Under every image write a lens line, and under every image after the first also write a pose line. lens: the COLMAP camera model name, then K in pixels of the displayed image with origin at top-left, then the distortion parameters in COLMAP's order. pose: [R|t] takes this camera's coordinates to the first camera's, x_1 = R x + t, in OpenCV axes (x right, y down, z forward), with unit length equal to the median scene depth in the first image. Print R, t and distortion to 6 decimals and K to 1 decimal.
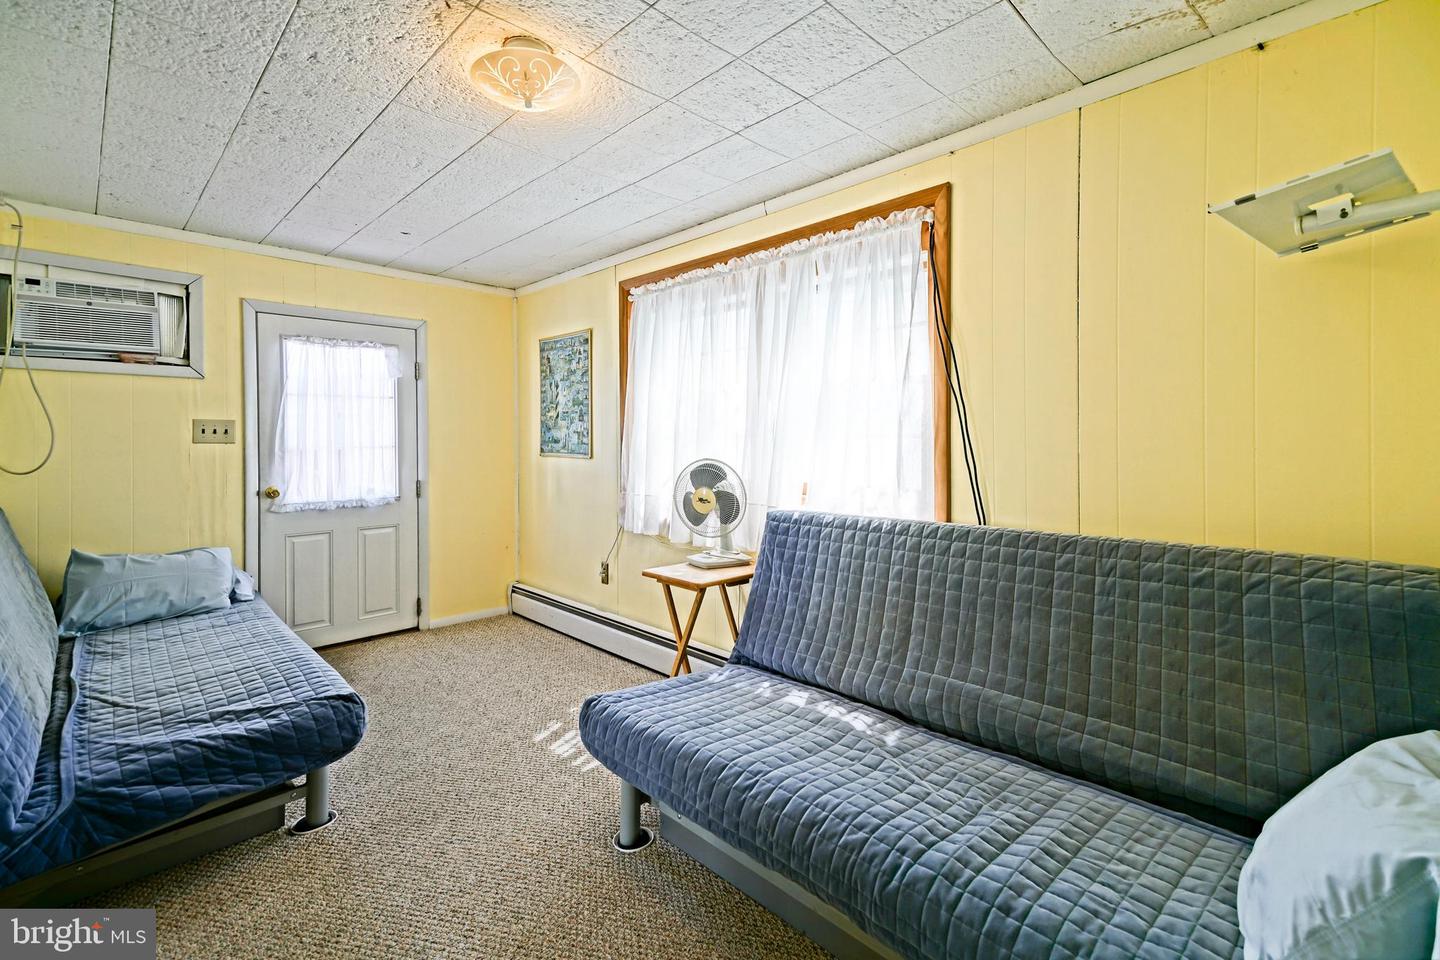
lens RADIAL K [[648.4, 0, 702.7], [0, 648.4, 438.9], [0, 0, 1]] dist [0.041764, -0.000599]
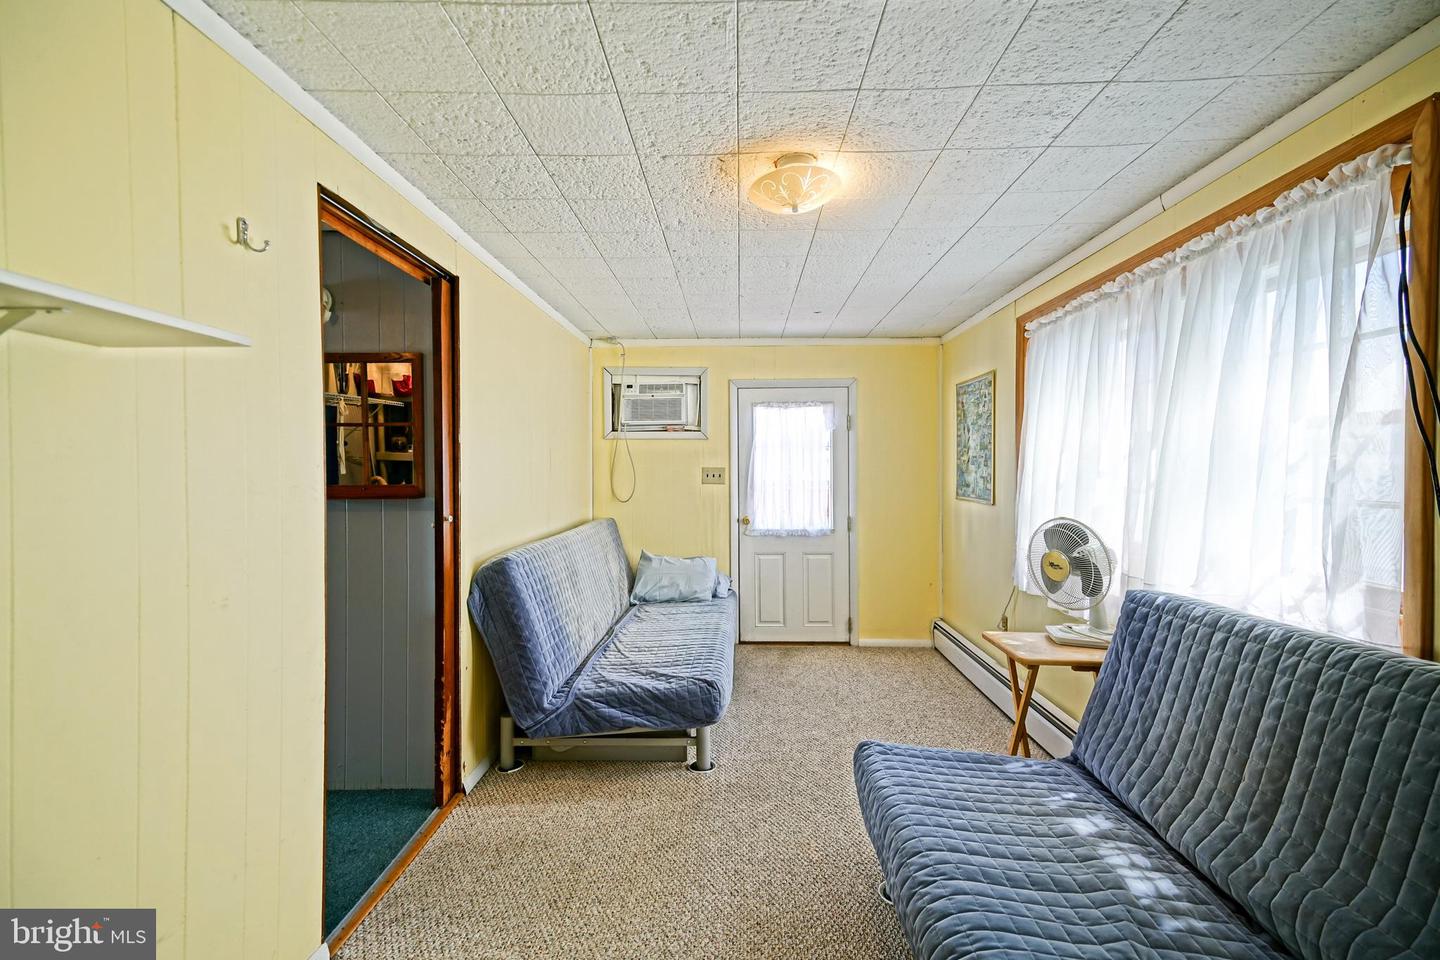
lens RADIAL K [[617.6, 0, 718.0], [0, 617.6, 475.7], [0, 0, 1]] dist [0.053422, -0.009366]
pose [[0.710508, 0.008593, -0.703637, 0.284958], [0.000892, 0.999914, 0.013111, -0.039445], [0.703689, -0.009943, 0.710439, 0.084541]]
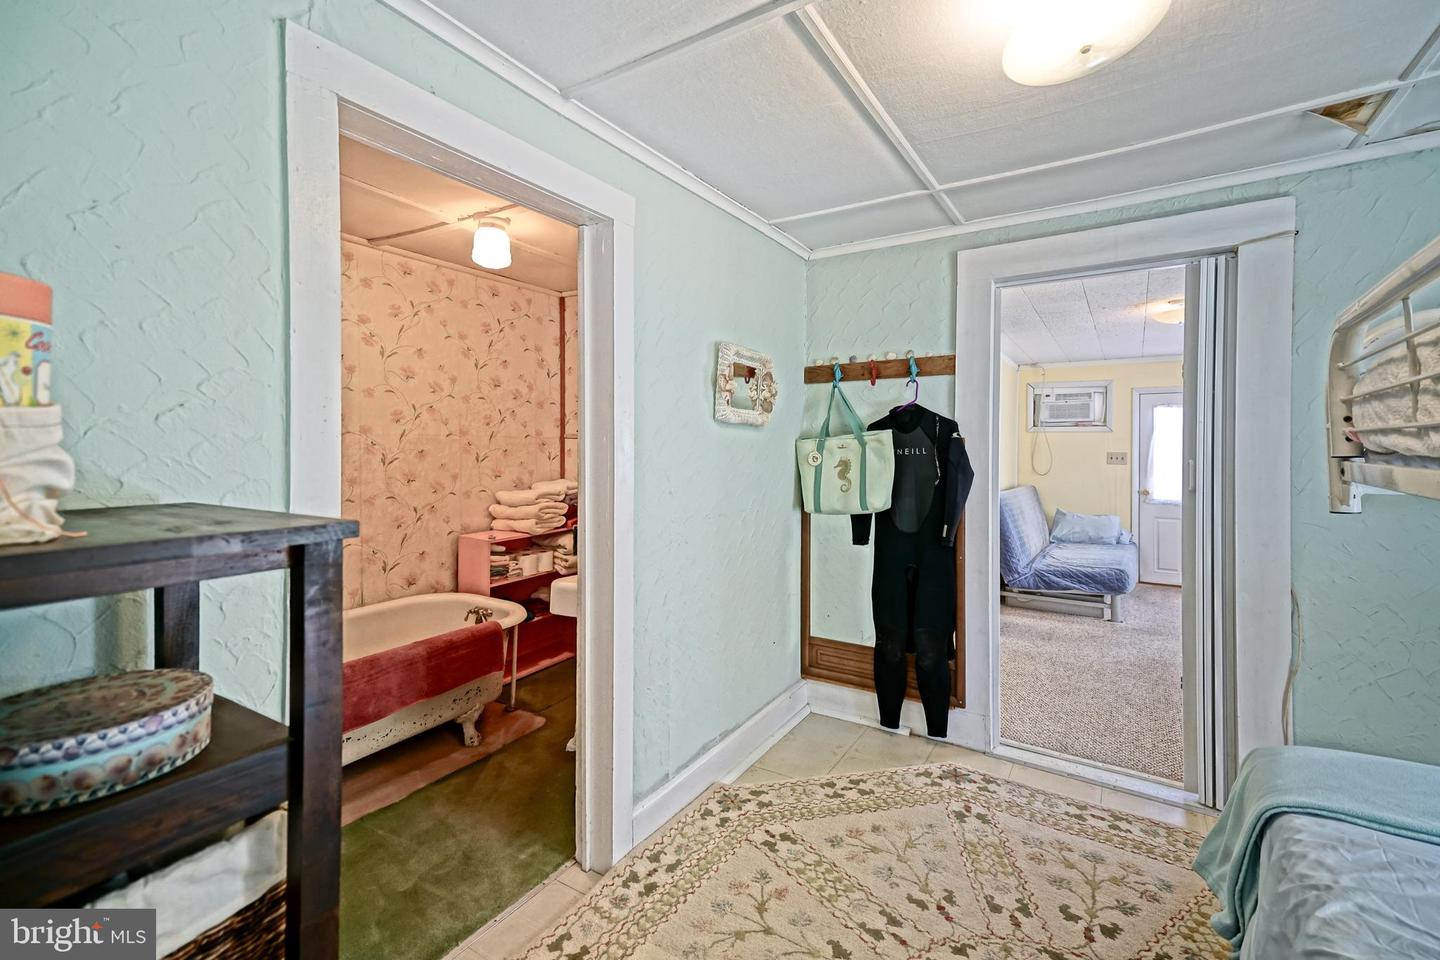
lens RADIAL K [[636.2, 0, 708.7], [0, 636.2, 450.9], [0, 0, 1]] dist [0.025647, -0.000010]
pose [[0.235250, 0.003097, -0.971930, 1.139841], [-0.009768, 0.999952, 0.000822, -0.031855], [0.971886, 0.009300, 0.235269, -0.856321]]
